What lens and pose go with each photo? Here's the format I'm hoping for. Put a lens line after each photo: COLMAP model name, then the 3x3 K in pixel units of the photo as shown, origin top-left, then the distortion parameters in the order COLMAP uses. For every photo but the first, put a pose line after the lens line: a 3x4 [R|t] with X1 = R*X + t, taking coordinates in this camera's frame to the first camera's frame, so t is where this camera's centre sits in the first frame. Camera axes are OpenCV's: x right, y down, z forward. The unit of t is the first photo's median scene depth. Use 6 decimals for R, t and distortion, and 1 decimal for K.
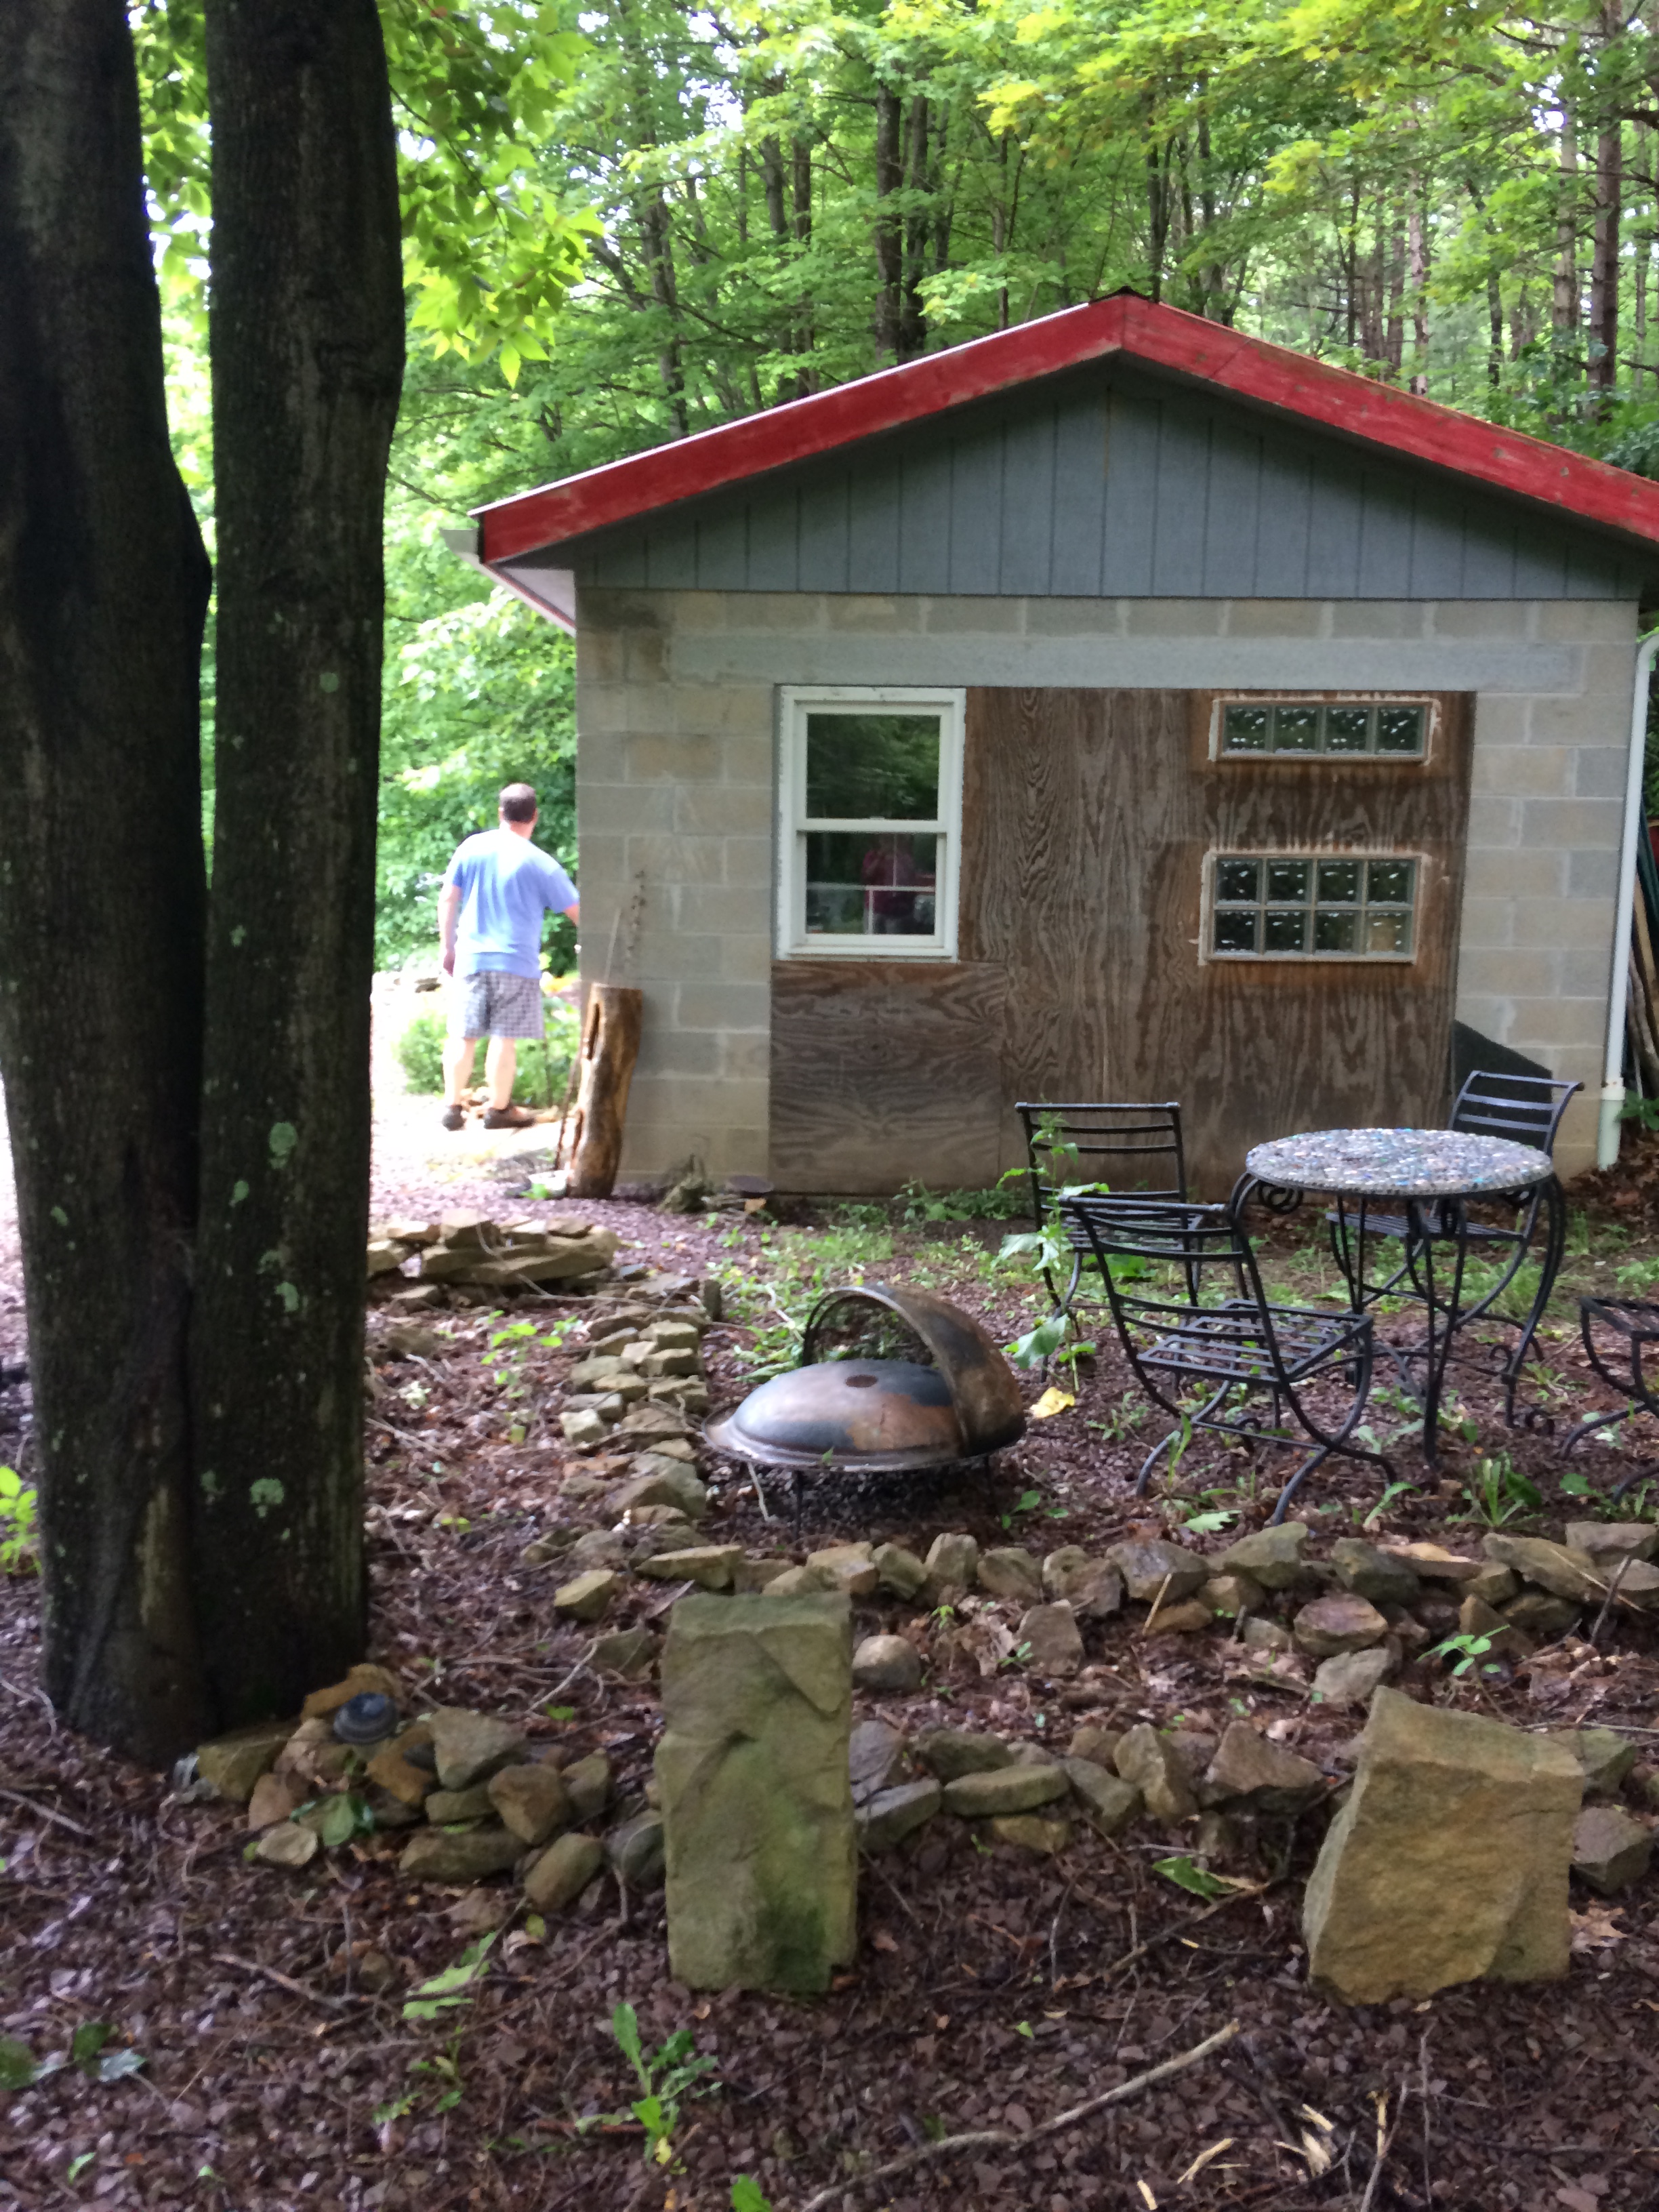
lens RADIAL K [[1872.2, 0, 827.7], [0, 1872.2, 1108.2], [0, 0, 1]] dist [0.078867, -0.128342]
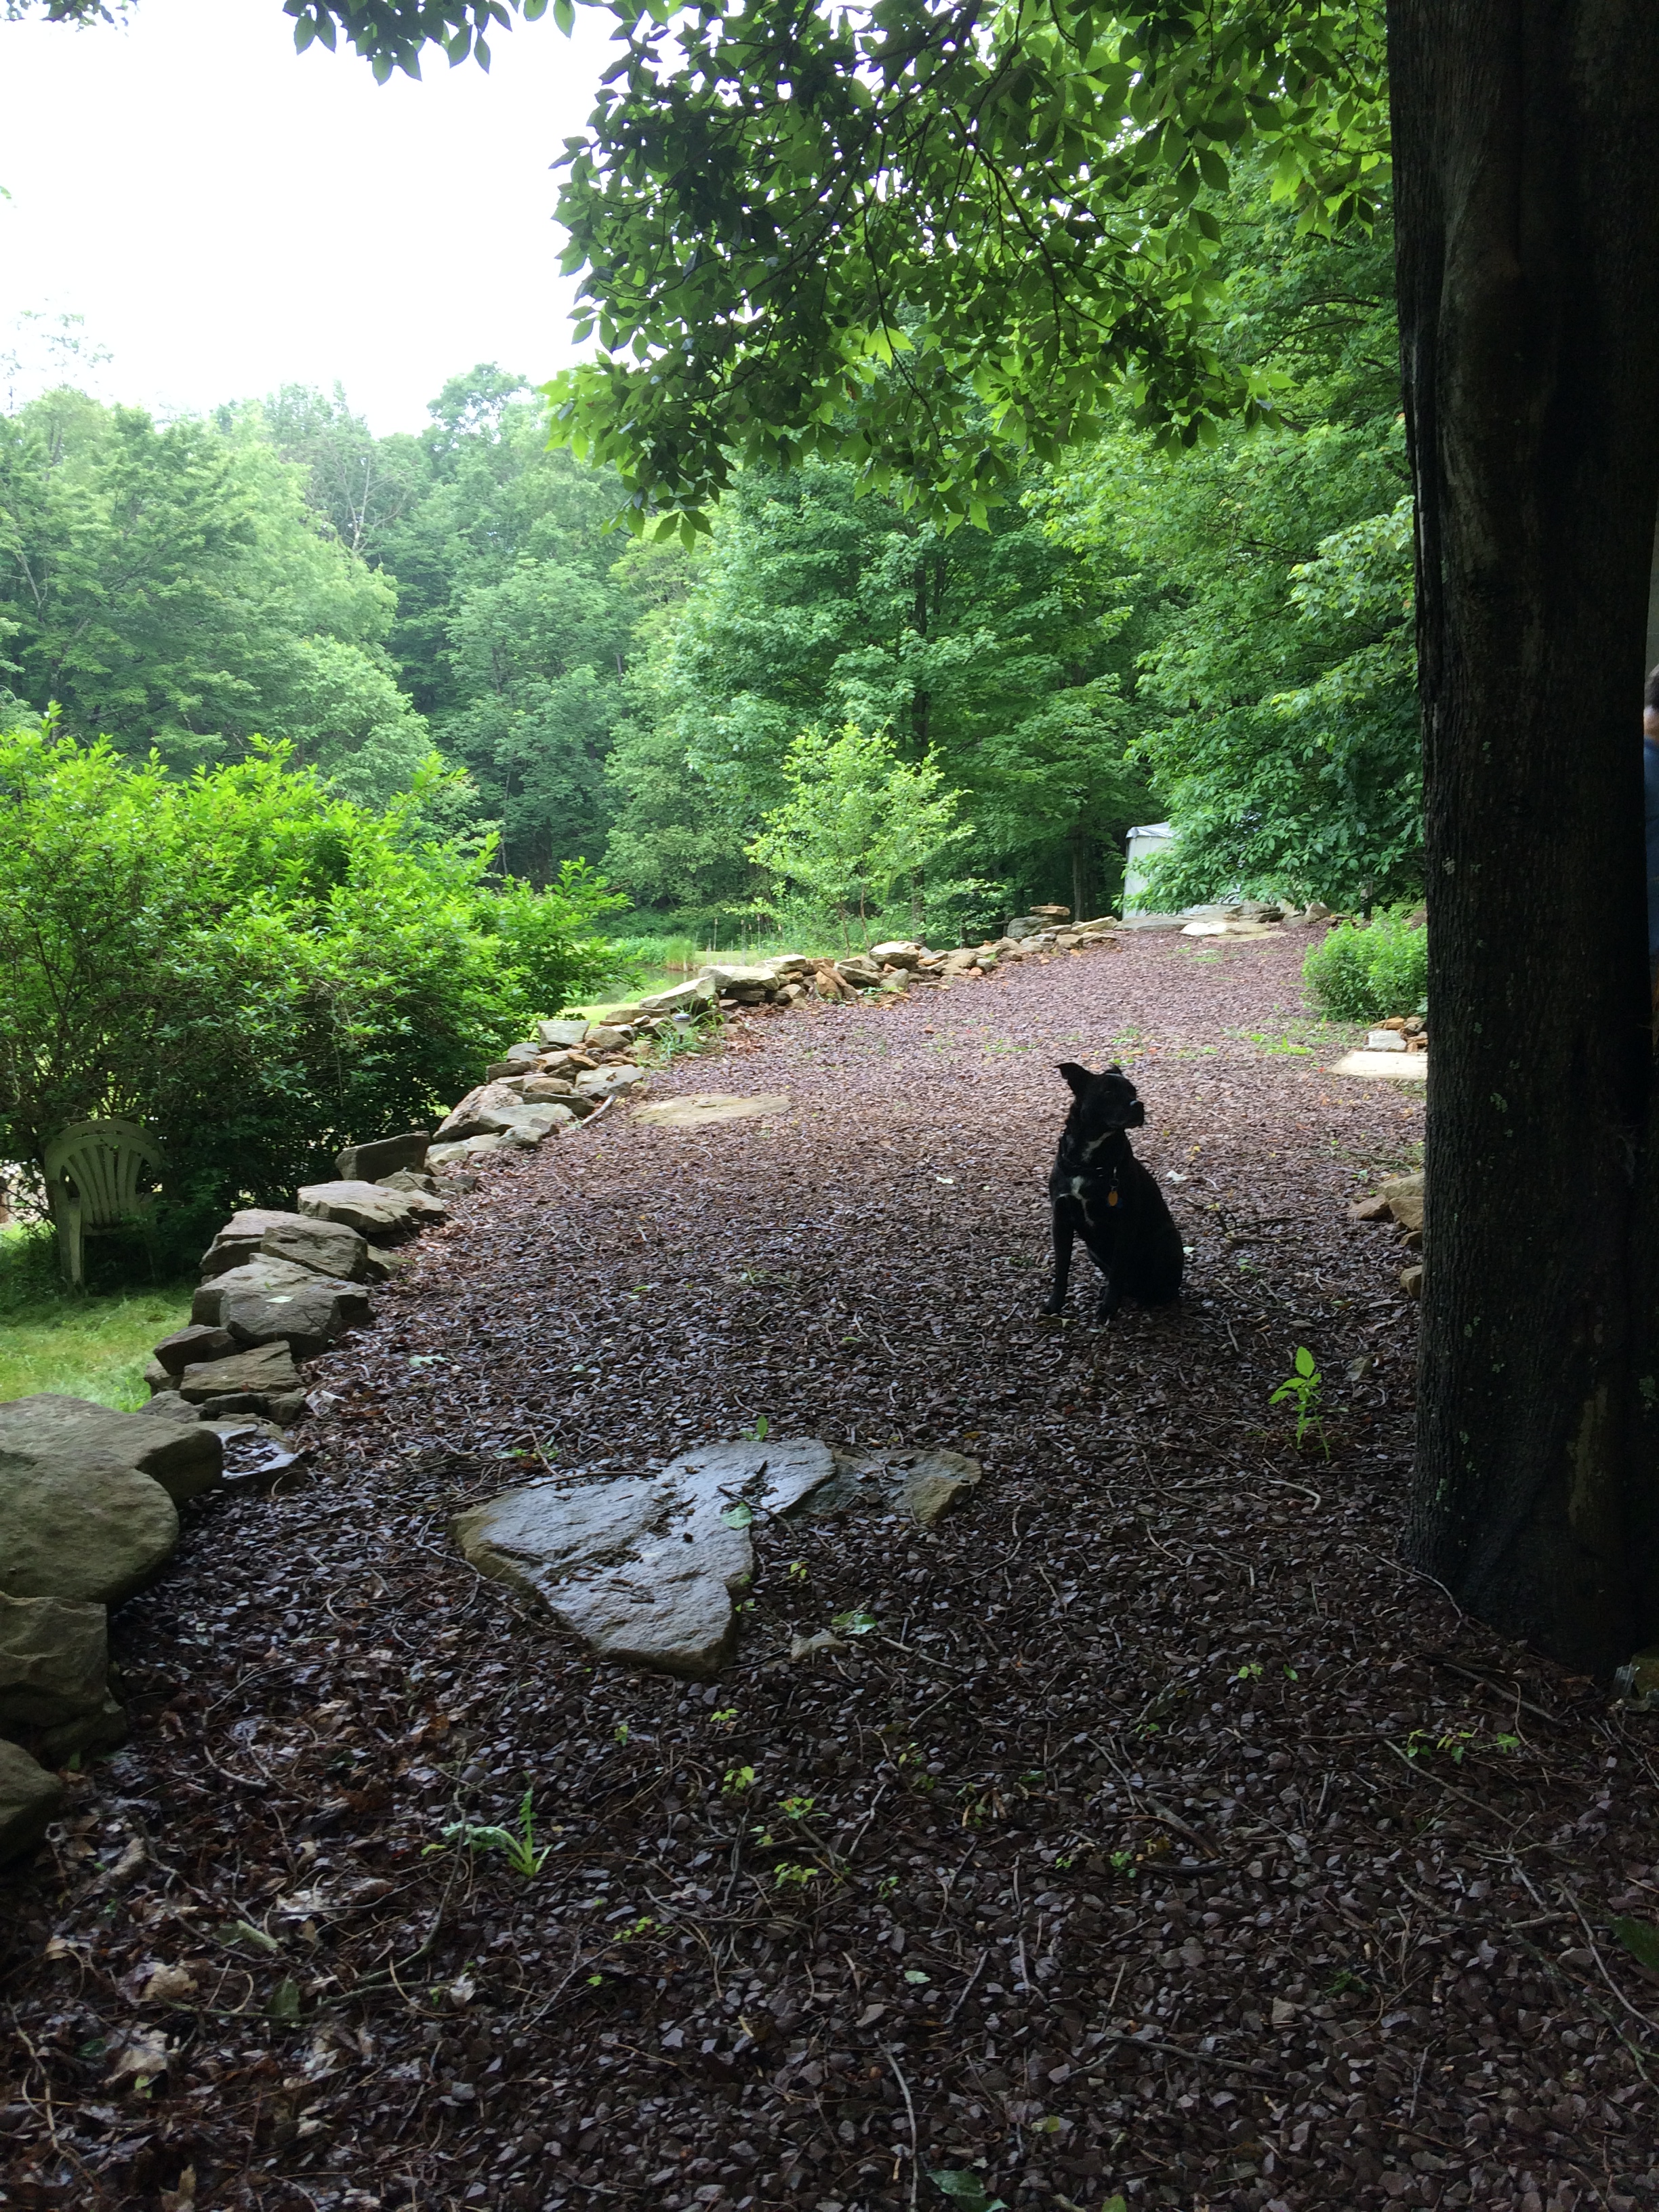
lens RADIAL K [[1872.2, 0, 822.8], [0, 1872.2, 1103.3], [0, 0, 1]] dist [0.078867, -0.128342]
pose [[0.920060, 0.062992, -0.386681, -0.125447], [-0.050371, 0.997817, 0.042696, 0.011896], [0.388526, -0.019806, 0.921225, -0.017707]]
